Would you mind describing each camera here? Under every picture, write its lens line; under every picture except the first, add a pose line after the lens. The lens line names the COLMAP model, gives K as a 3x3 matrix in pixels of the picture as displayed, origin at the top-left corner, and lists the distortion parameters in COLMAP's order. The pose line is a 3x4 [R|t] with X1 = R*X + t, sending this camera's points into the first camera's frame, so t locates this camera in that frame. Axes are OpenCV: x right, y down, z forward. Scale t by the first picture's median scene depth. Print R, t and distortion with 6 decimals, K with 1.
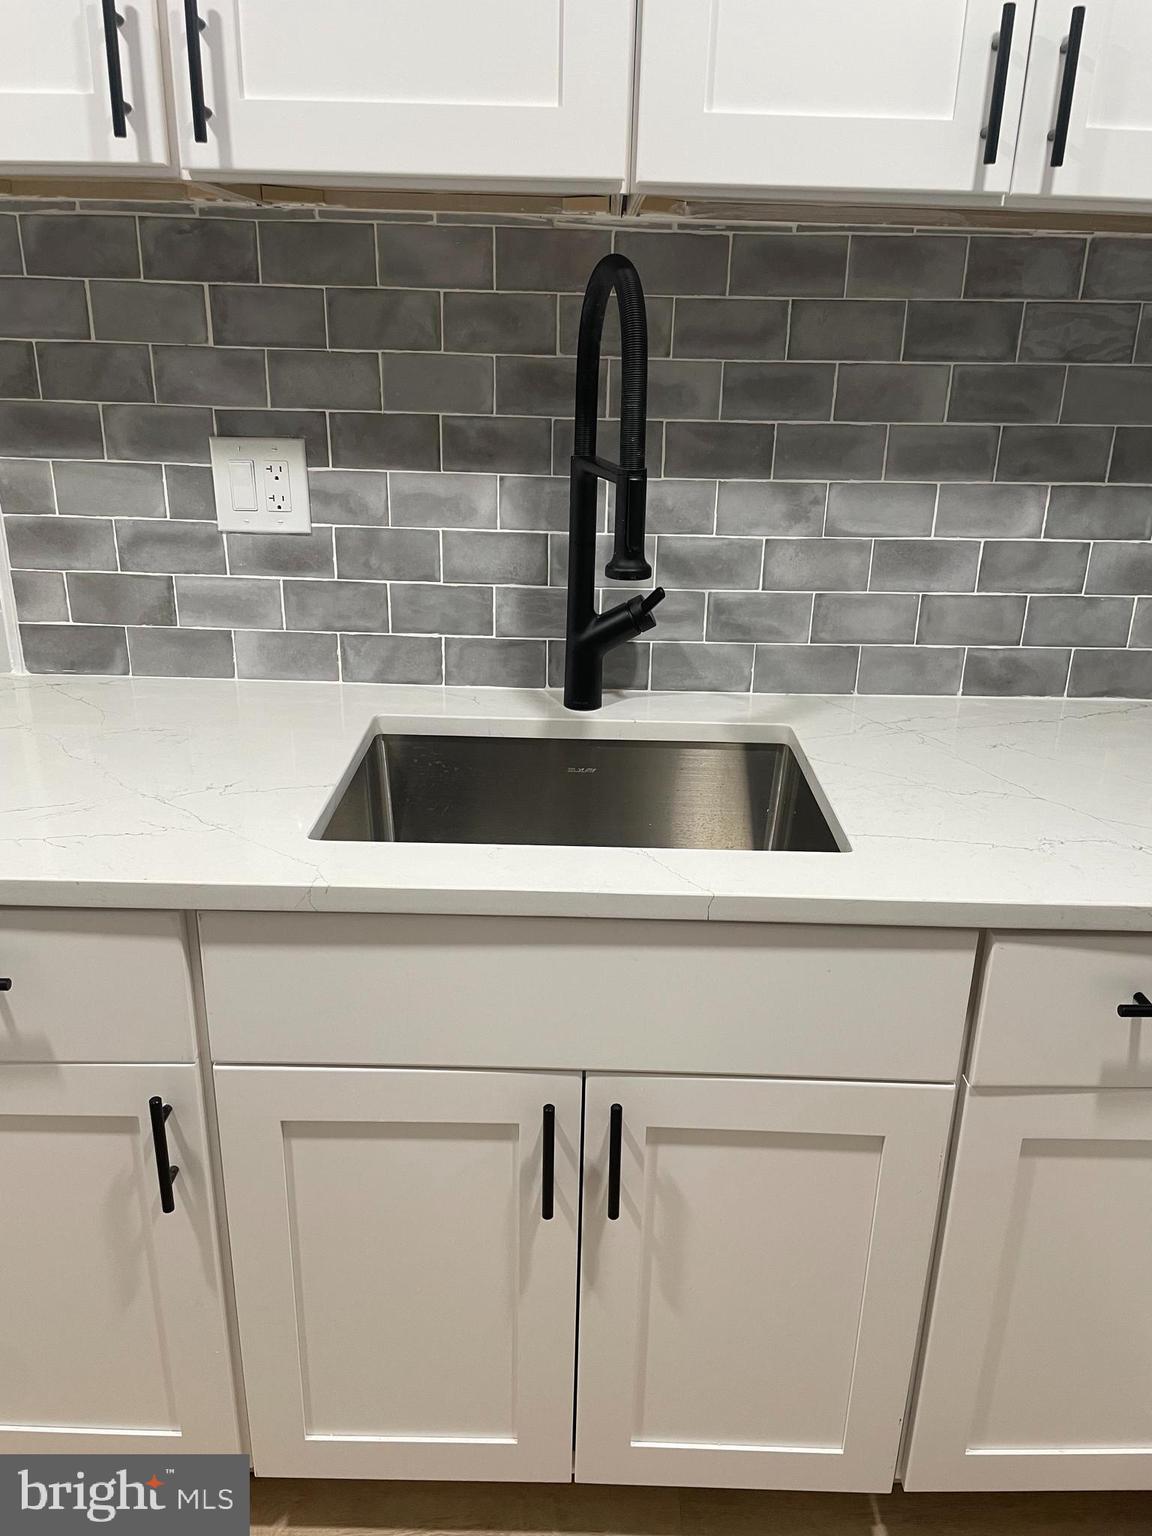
lens RADIAL K [[1152.5, 0, 579.1], [0, 1152.5, 763.7], [0, 0, 1]] dist [0.076561, -0.095145]
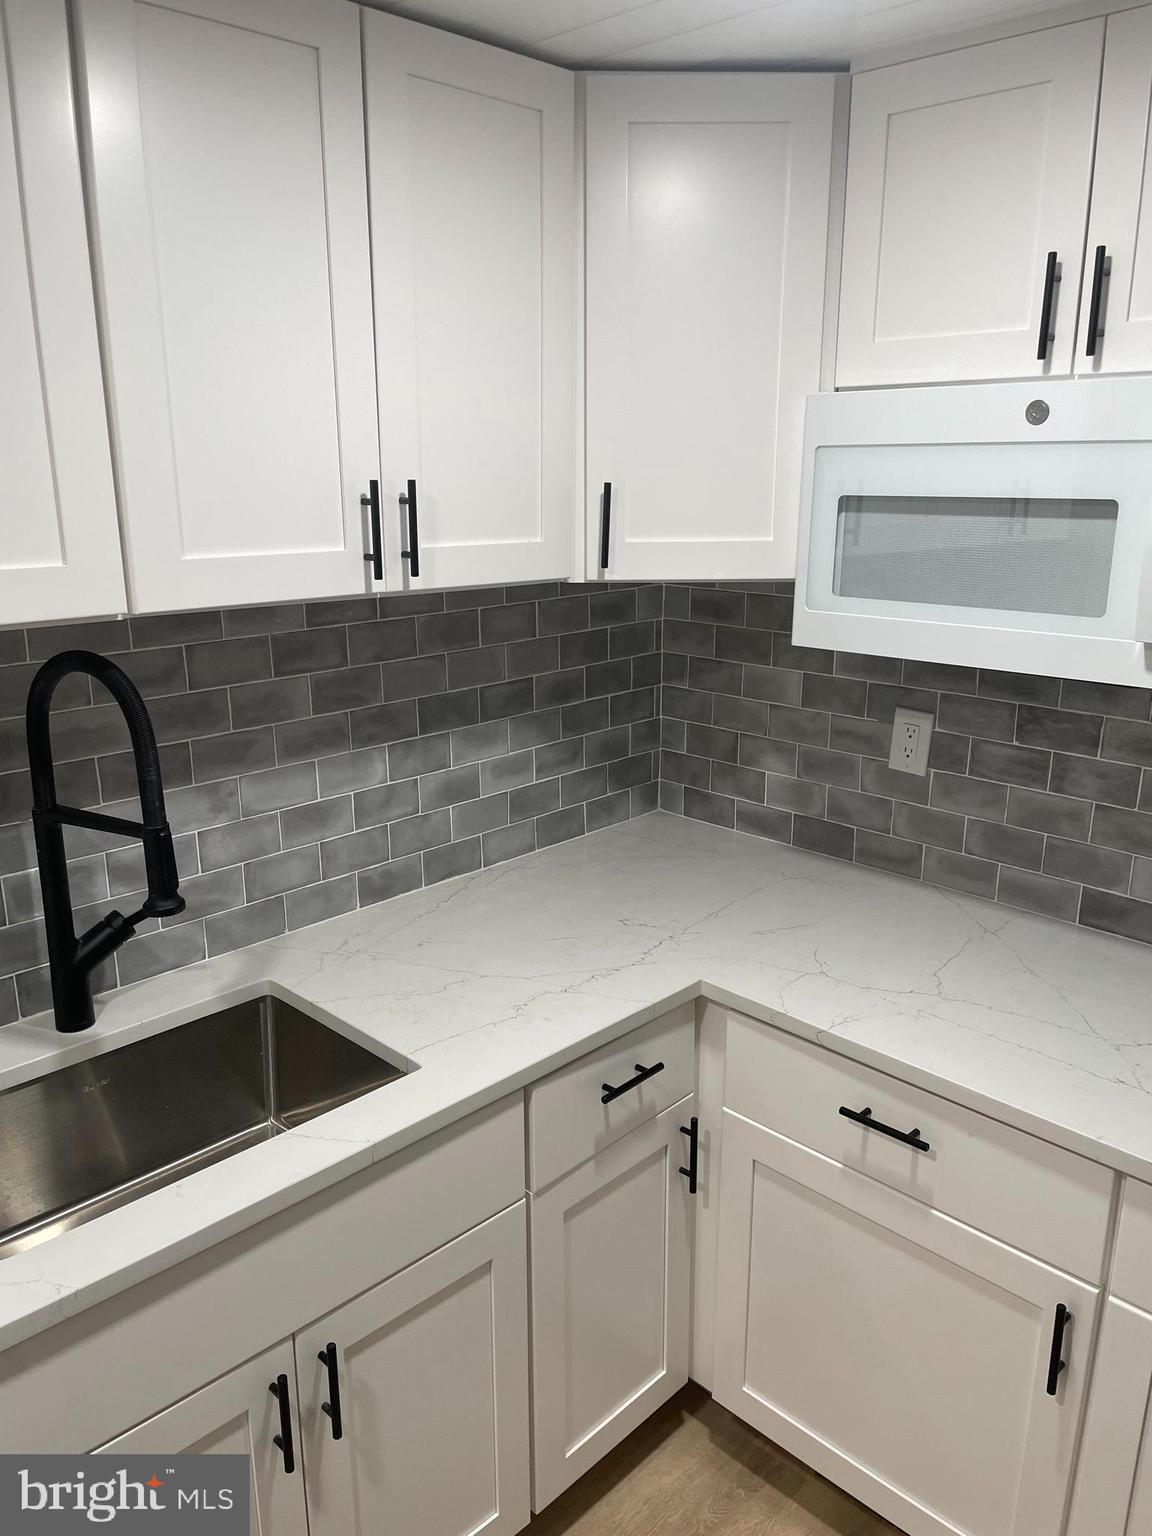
lens RADIAL K [[1152.5, 0, 579.1], [0, 1152.5, 763.7], [0, 0, 1]] dist [0.076561, -0.095145]
pose [[0.702931, -0.205975, 0.680781, -0.356883], [0.271208, 0.962456, 0.011167, -0.170024], [-0.657522, 0.176784, 0.732402, -0.130671]]
